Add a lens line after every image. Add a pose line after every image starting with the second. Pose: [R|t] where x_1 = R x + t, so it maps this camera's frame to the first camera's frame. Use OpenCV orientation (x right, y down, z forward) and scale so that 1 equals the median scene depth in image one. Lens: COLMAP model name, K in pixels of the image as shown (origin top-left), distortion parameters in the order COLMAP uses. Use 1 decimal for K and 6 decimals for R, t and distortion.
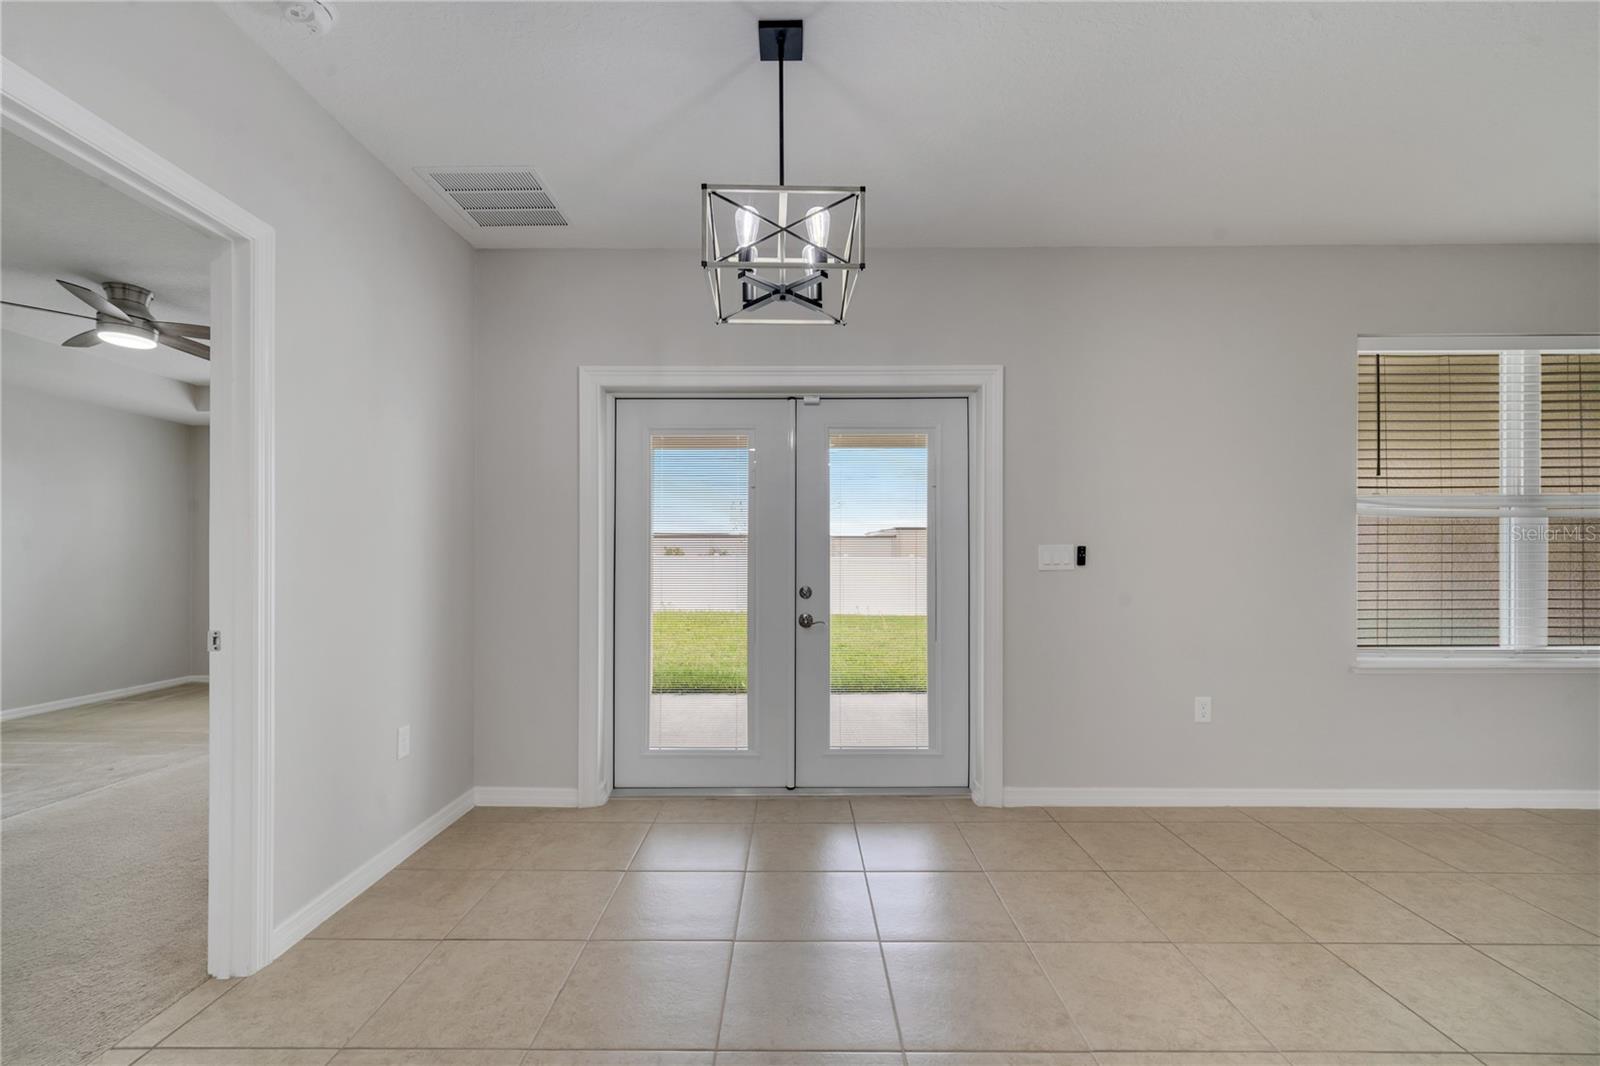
lens RADIAL K [[649.6, 0, 792.3], [0, 649.6, 557.7], [0, 0, 1]] dist [0.004279, -0.001367]
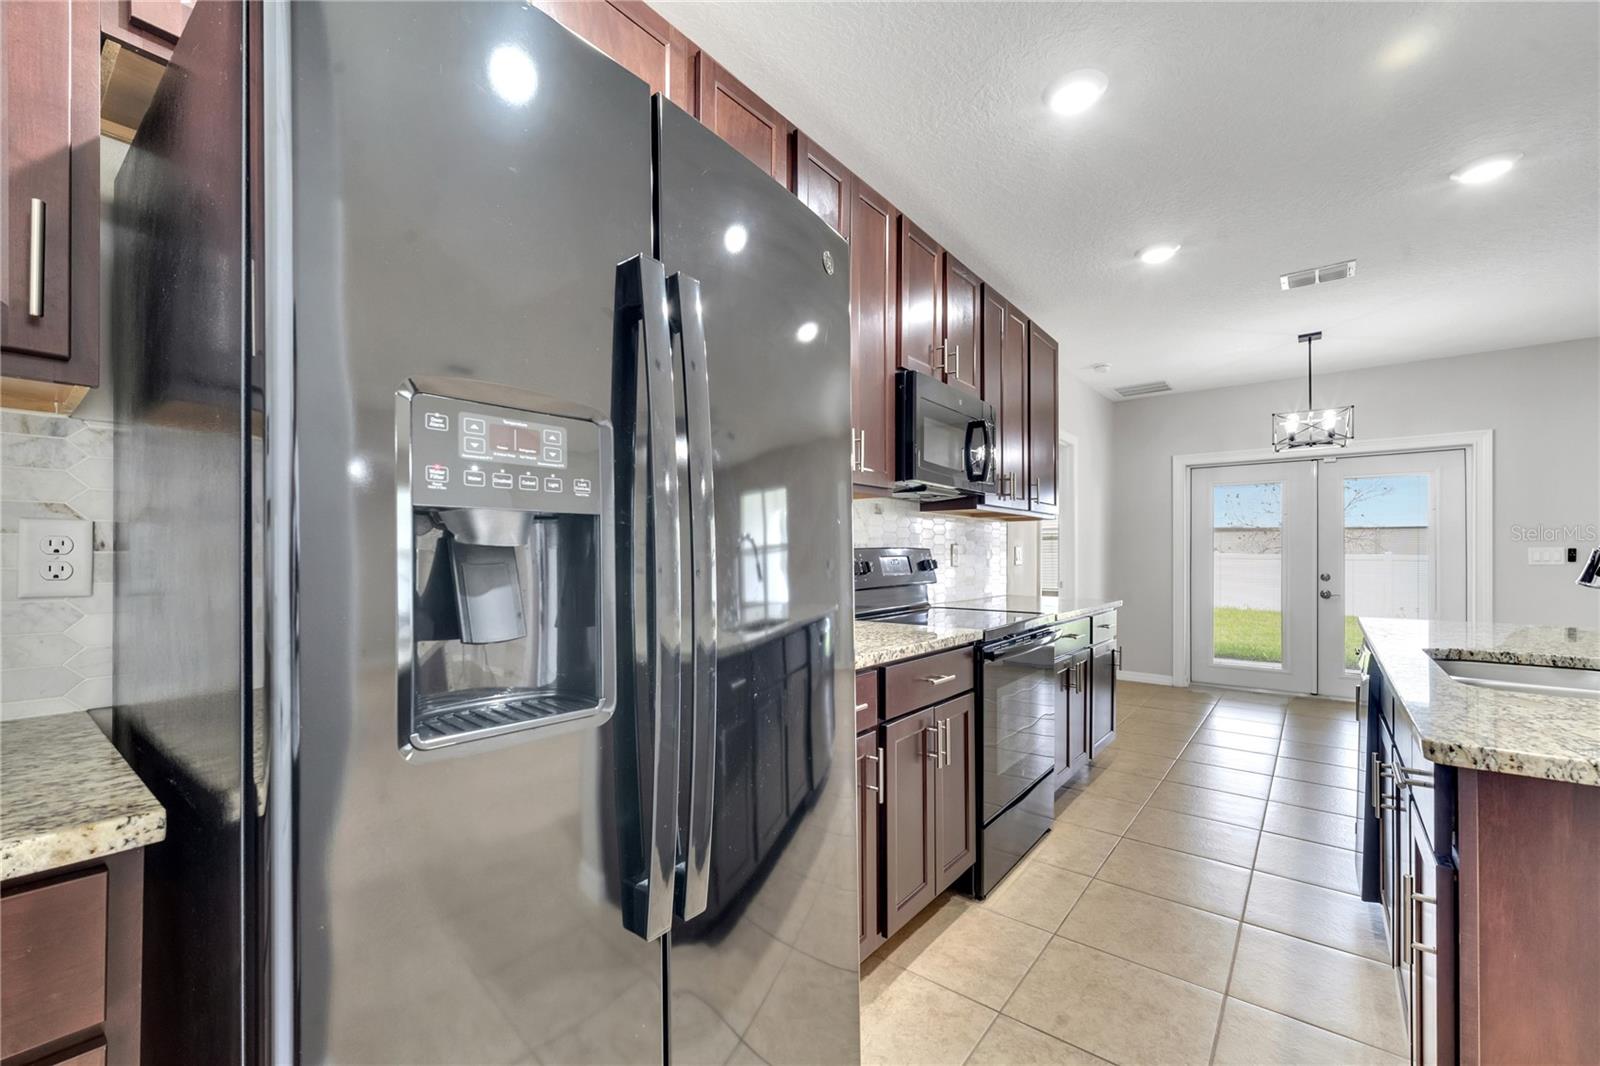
lens RADIAL K [[649.6, 0, 796.1], [0, 649.6, 550.3], [0, 0, 1]] dist [0.004279, -0.001367]
pose [[0.784083, -0.002135, -0.620652, -0.007354], [-0.001838, 0.999982, -0.005762, -0.002192], [0.620653, 0.005658, 0.784065, -1.145765]]
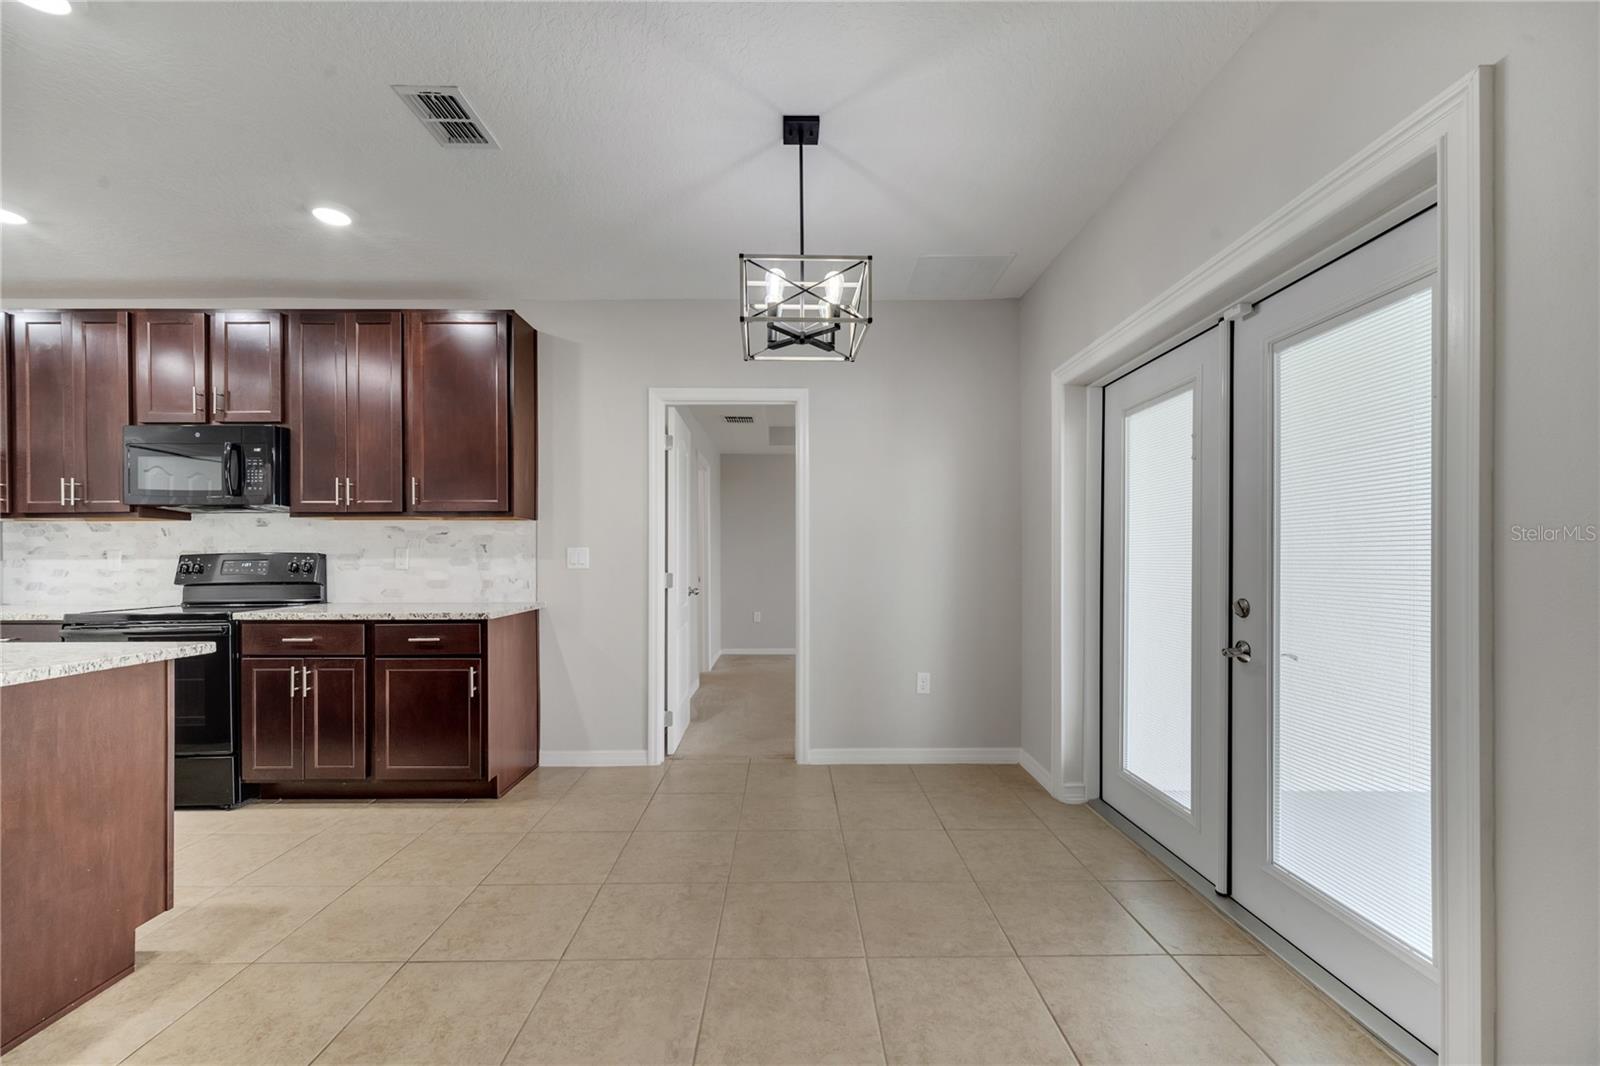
lens RADIAL K [[649.6, 0, 792.1], [0, 649.6, 559.1], [0, 0, 1]] dist [0.004279, -0.001367]
pose [[0.014697, 0.001634, -0.999891, 0.678275], [0.003640, 0.999992, 0.001688, 0.001093], [0.999885, -0.003664, 0.014691, 0.544428]]
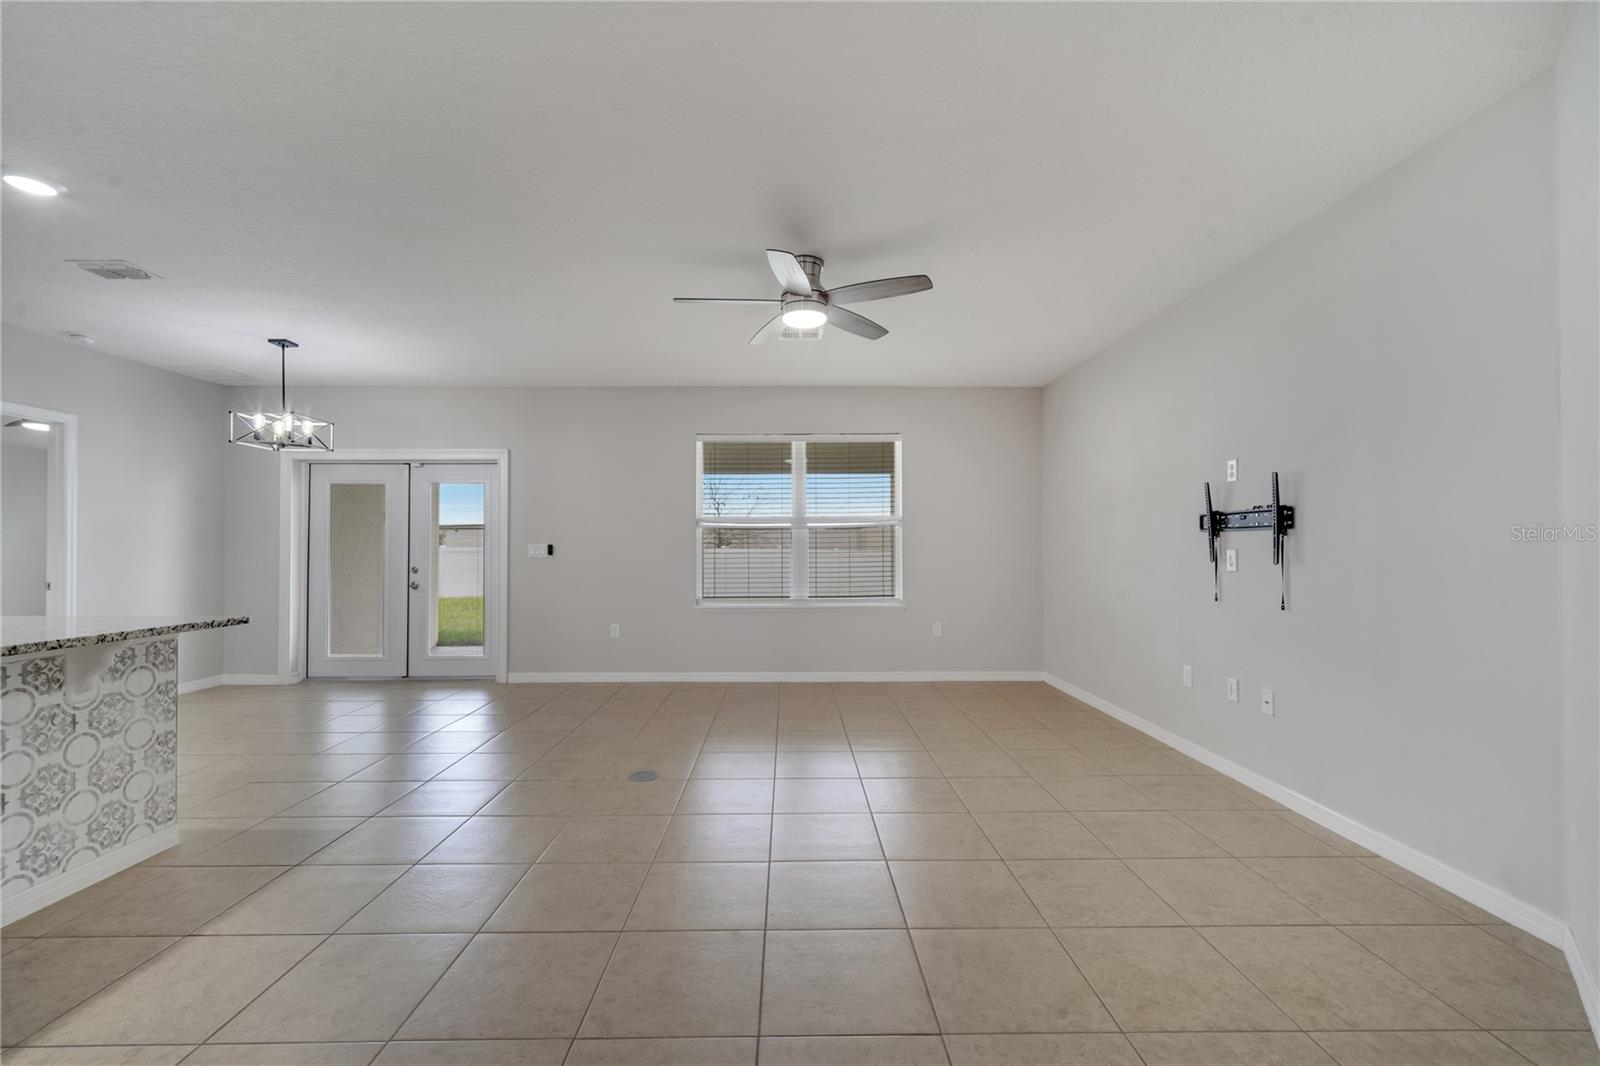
lens RADIAL K [[649.6, 0, 795.7], [0, 649.6, 543.8], [0, 0, 1]] dist [0.004279, -0.001367]
pose [[0.999817, -0.001257, 0.019065, 1.074744], [0.001405, 0.999969, -0.007789, -0.004621], [-0.019055, 0.007814, 0.999788, -0.862967]]
